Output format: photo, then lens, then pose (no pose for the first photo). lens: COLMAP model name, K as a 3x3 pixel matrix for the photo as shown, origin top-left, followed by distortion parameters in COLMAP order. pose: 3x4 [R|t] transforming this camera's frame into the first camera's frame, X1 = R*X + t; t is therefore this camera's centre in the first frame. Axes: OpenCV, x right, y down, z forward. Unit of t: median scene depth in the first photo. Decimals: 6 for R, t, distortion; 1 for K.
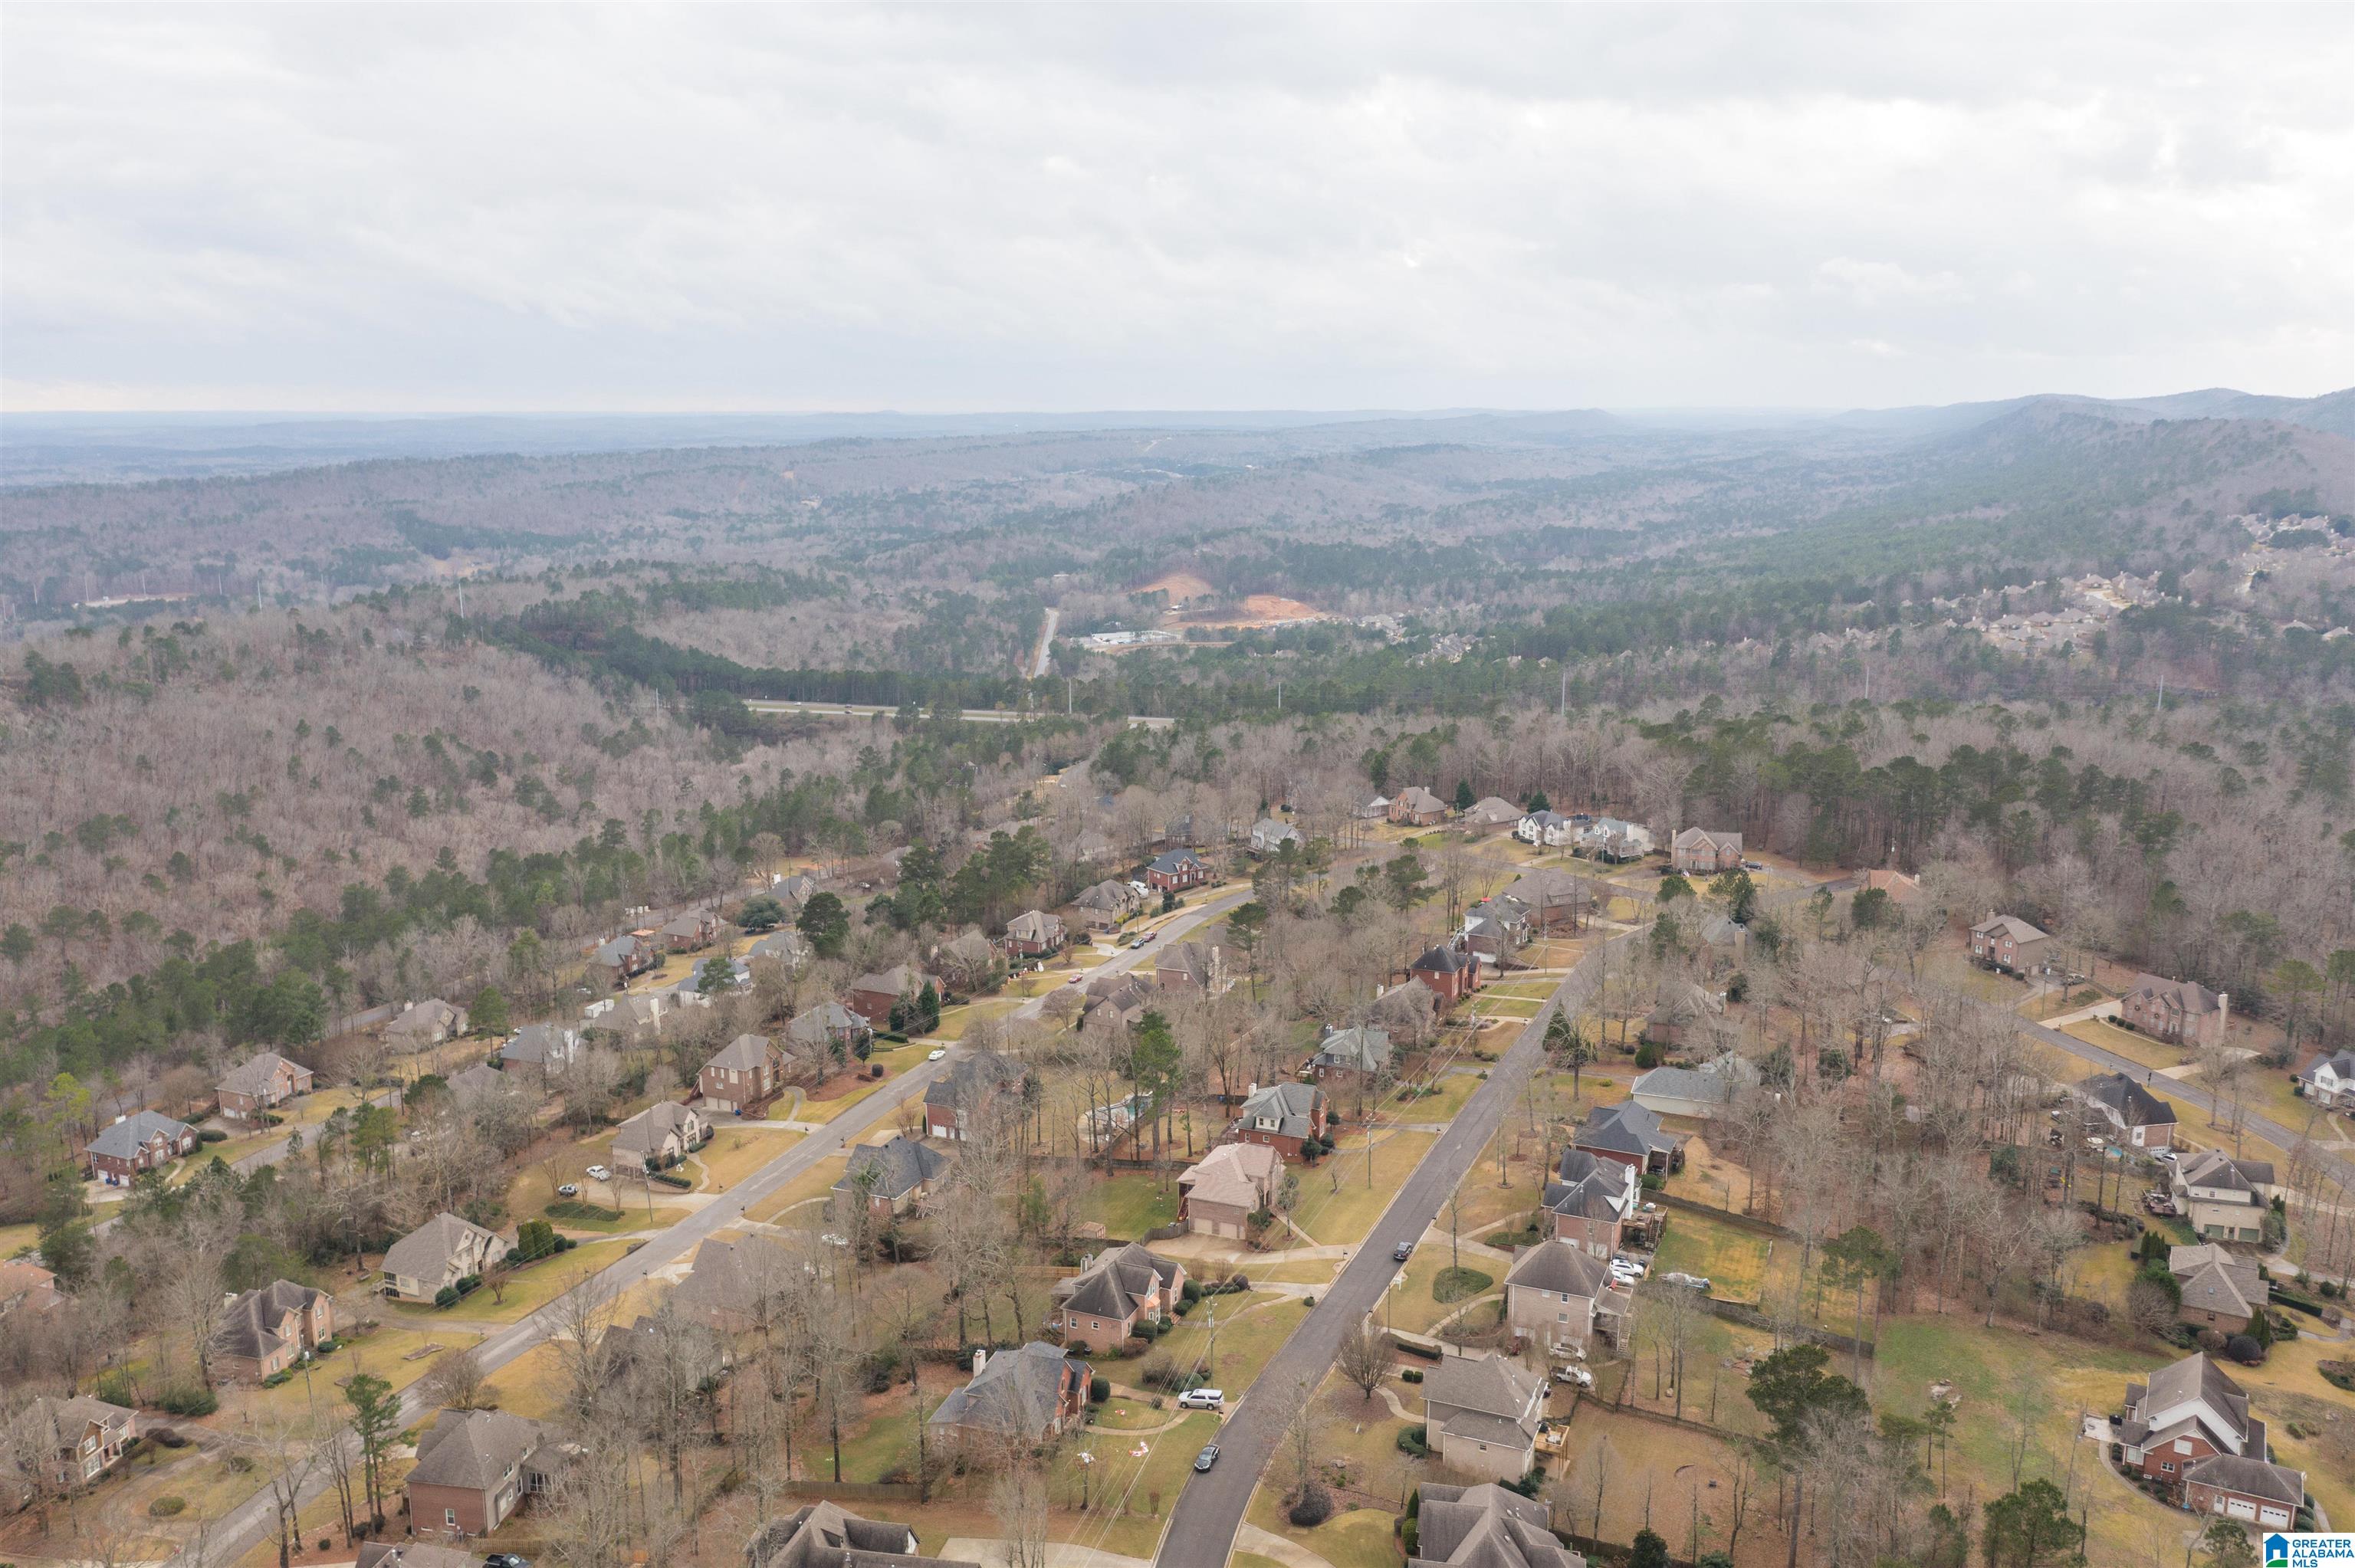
lens RADIAL K [[1891.2, 0, 1180.4], [0, 1891.2, 906.6], [0, 0, 1]] dist [-0.010451, 0.041762]
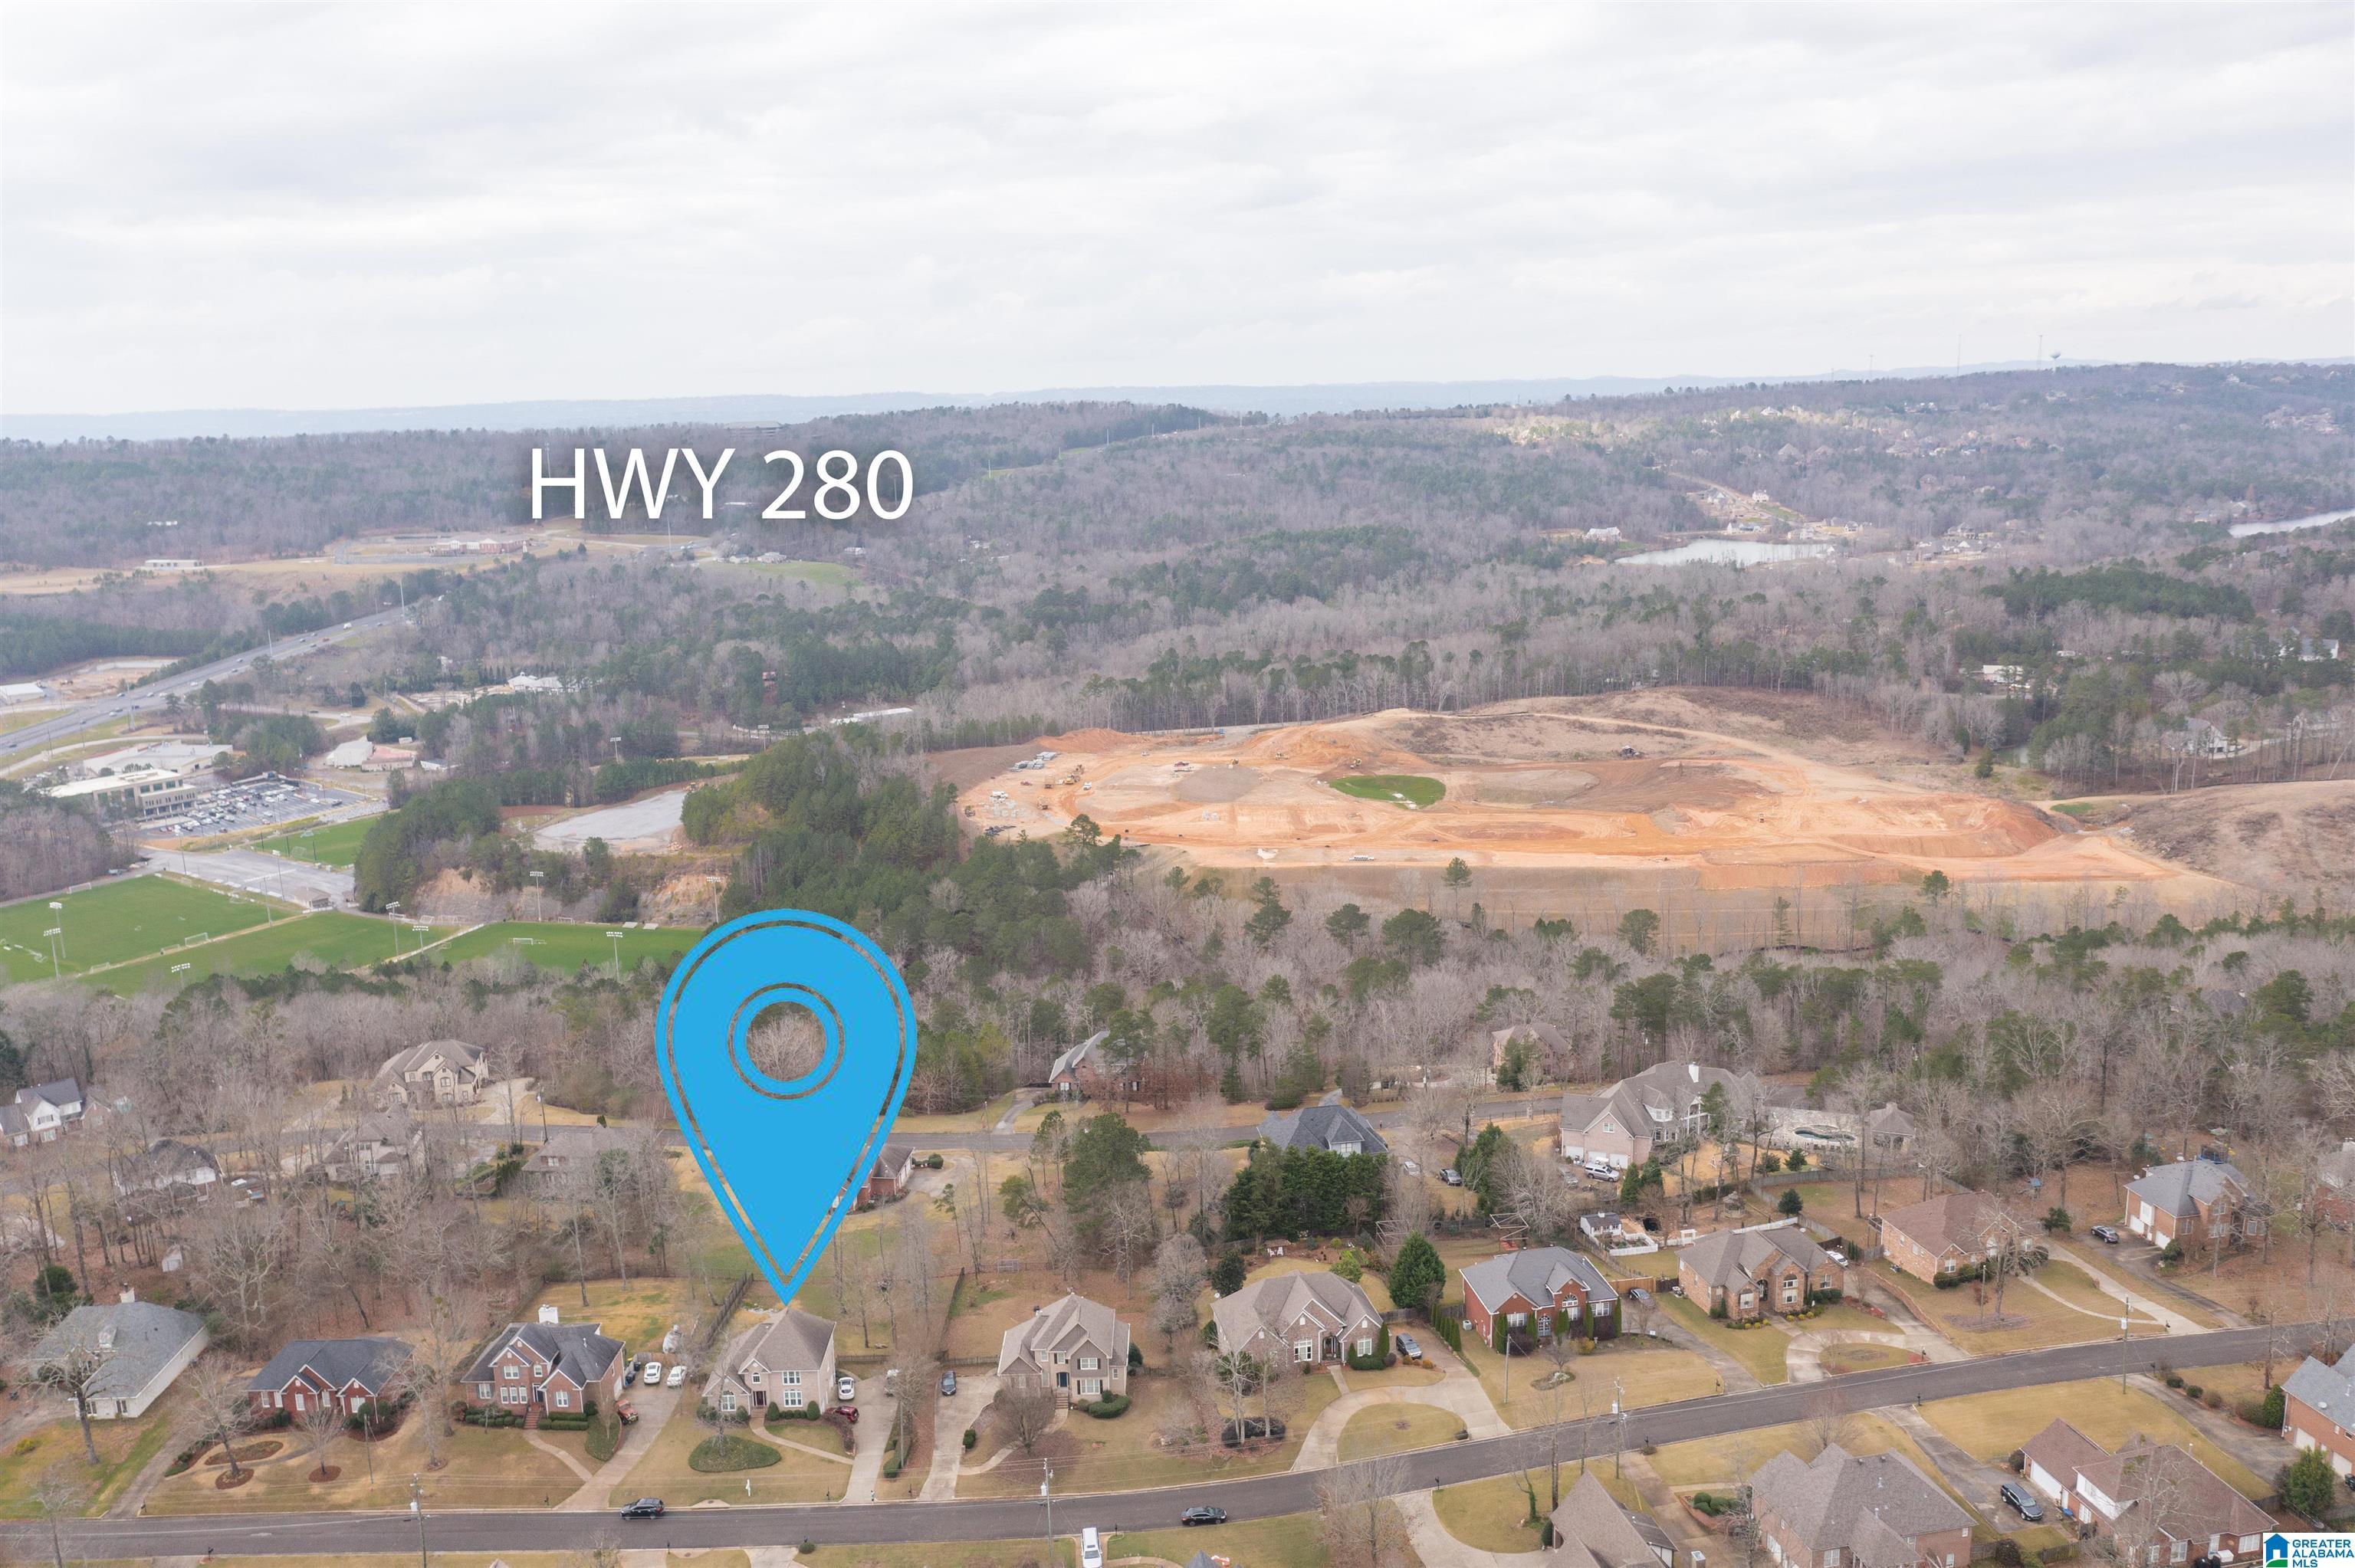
lens RADIAL K [[1909.3, 0, 1174.0], [0, 1909.3, 782.8], [0, 0, 1]] dist [-0.017376, 0.039494]
pose [[-0.410875, -0.180569, 0.893631, -0.177181], [0.255208, 0.918223, 0.302878, -0.078981], [-0.875243, 0.352507, -0.331192, 0.270843]]
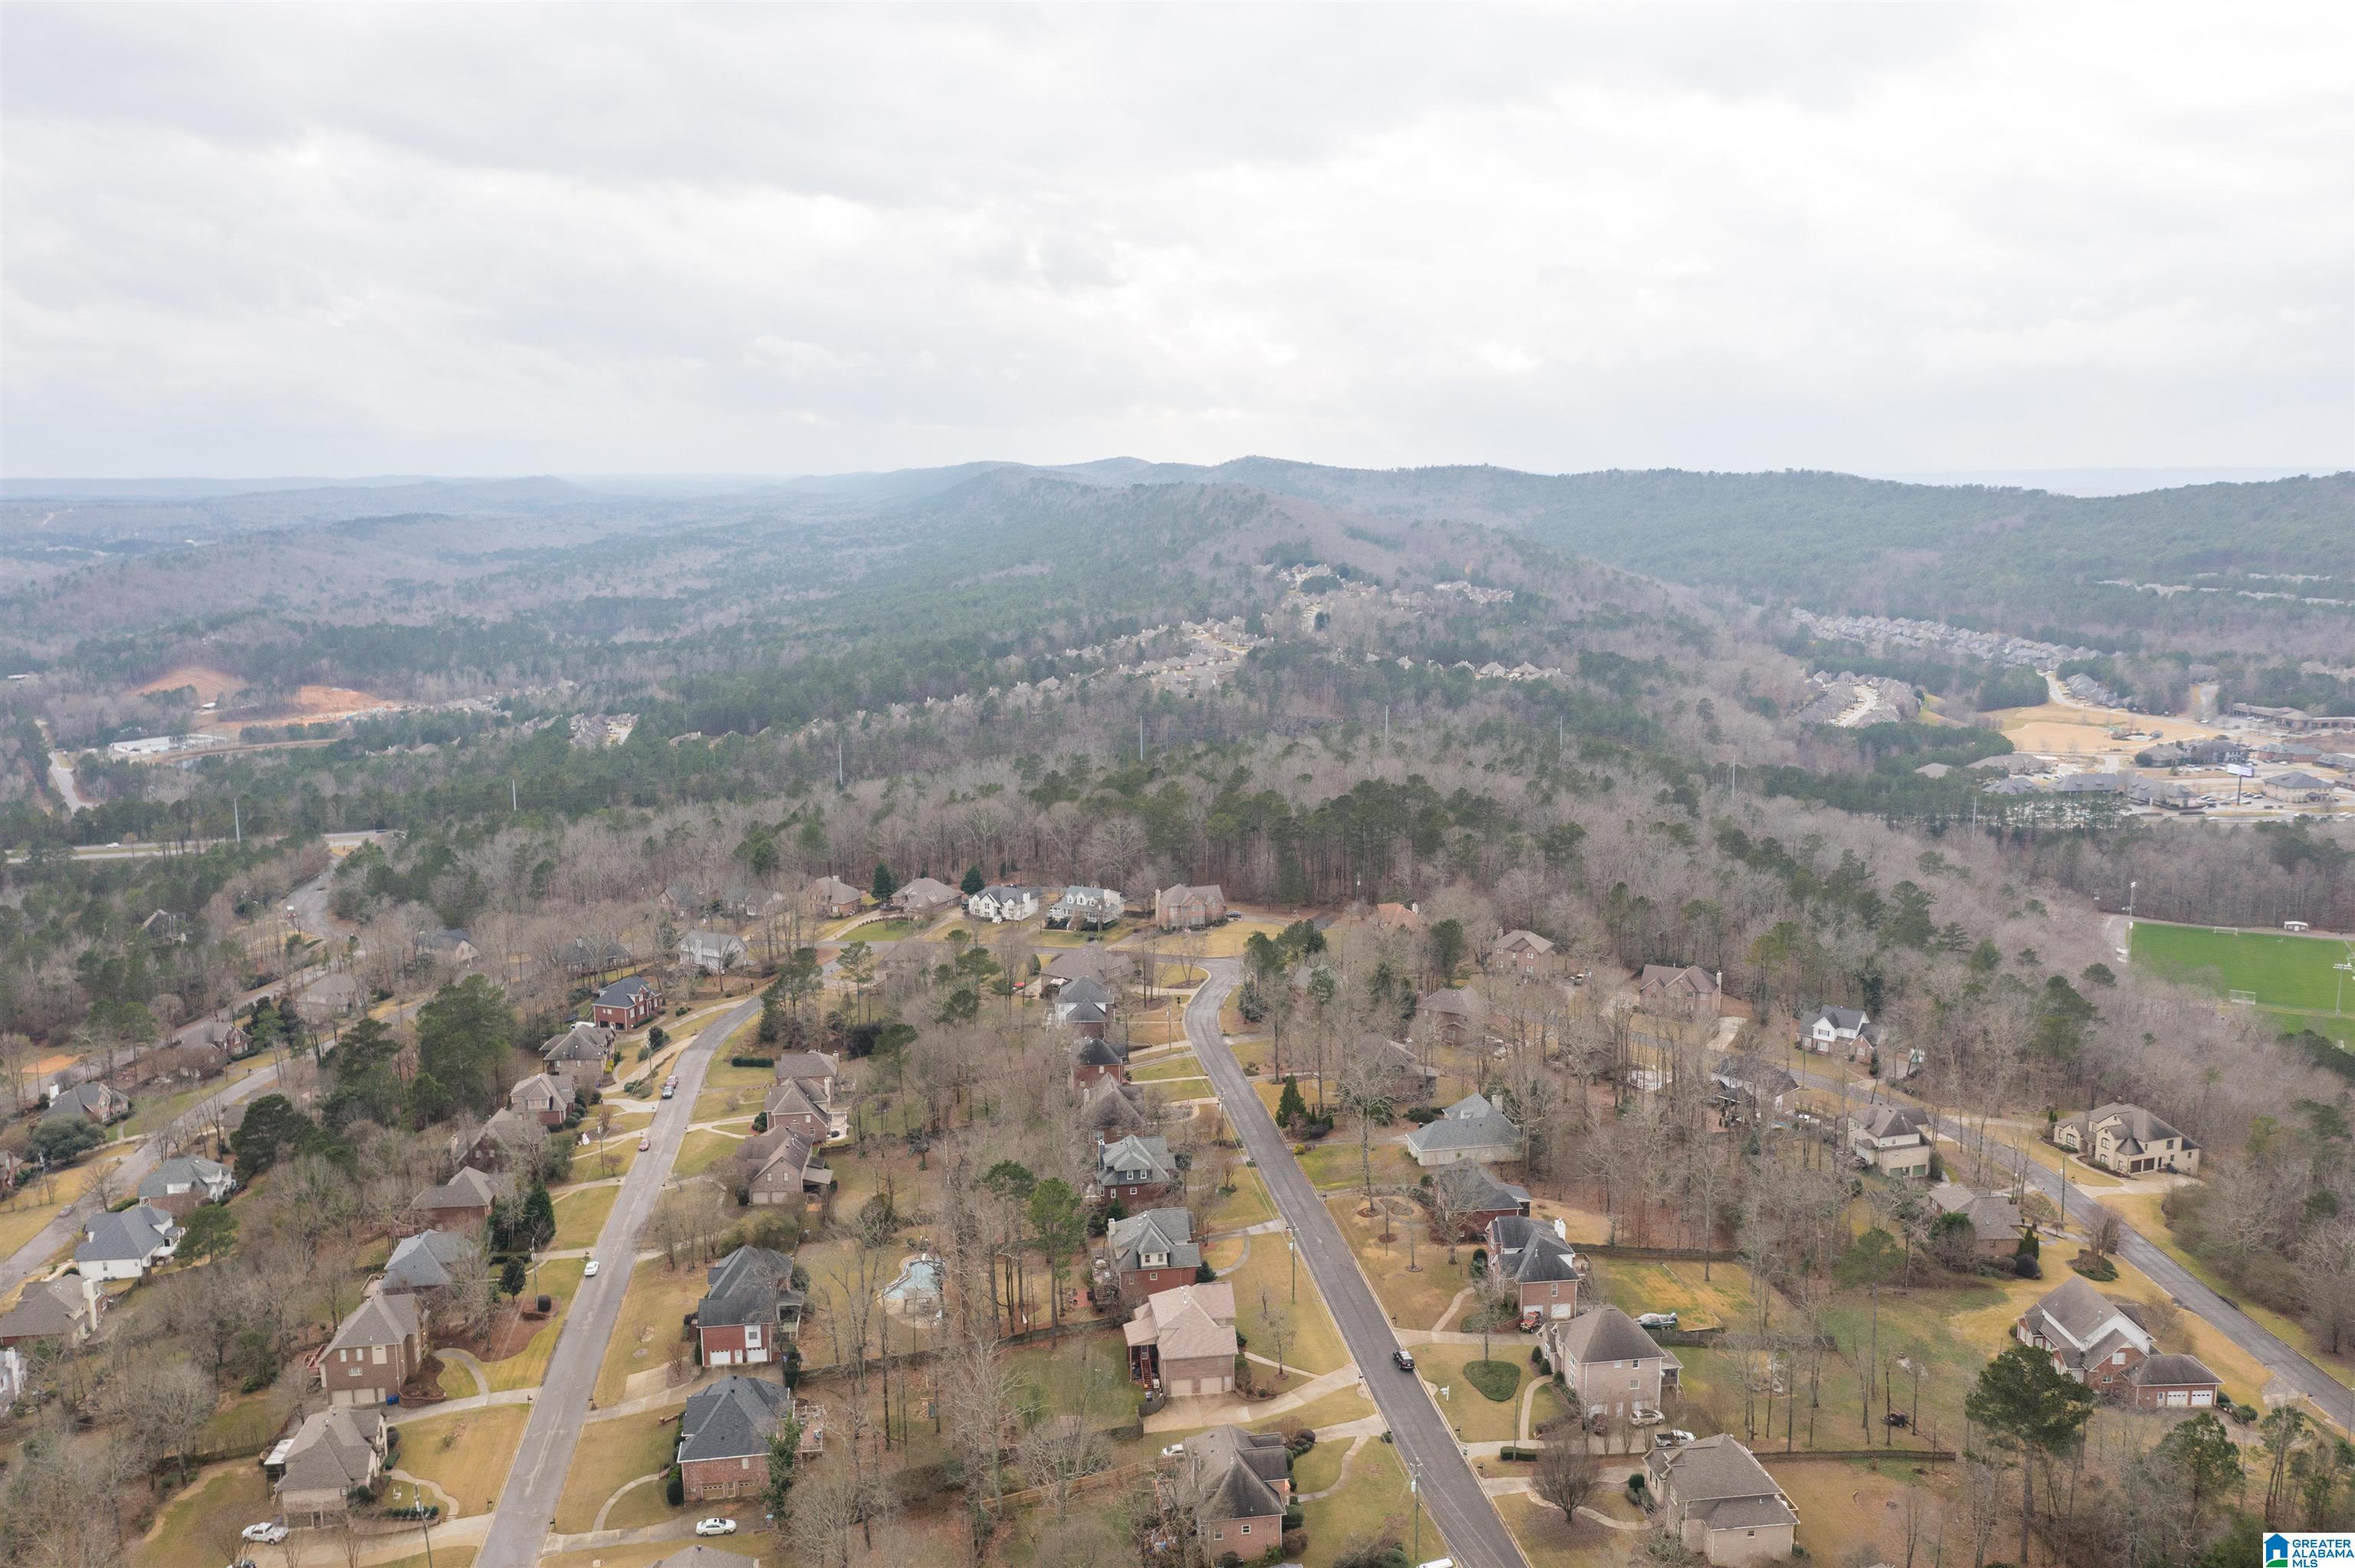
lens RADIAL K [[1909.3, 0, 1174.0], [0, 1909.3, 782.8], [0, 0, 1]] dist [-0.017376, 0.039494]
pose [[0.850809, -0.087851, 0.518079, -0.126444], [0.137932, 0.988691, -0.058863, -0.017691], [-0.507049, 0.121541, 0.853305, 0.058991]]
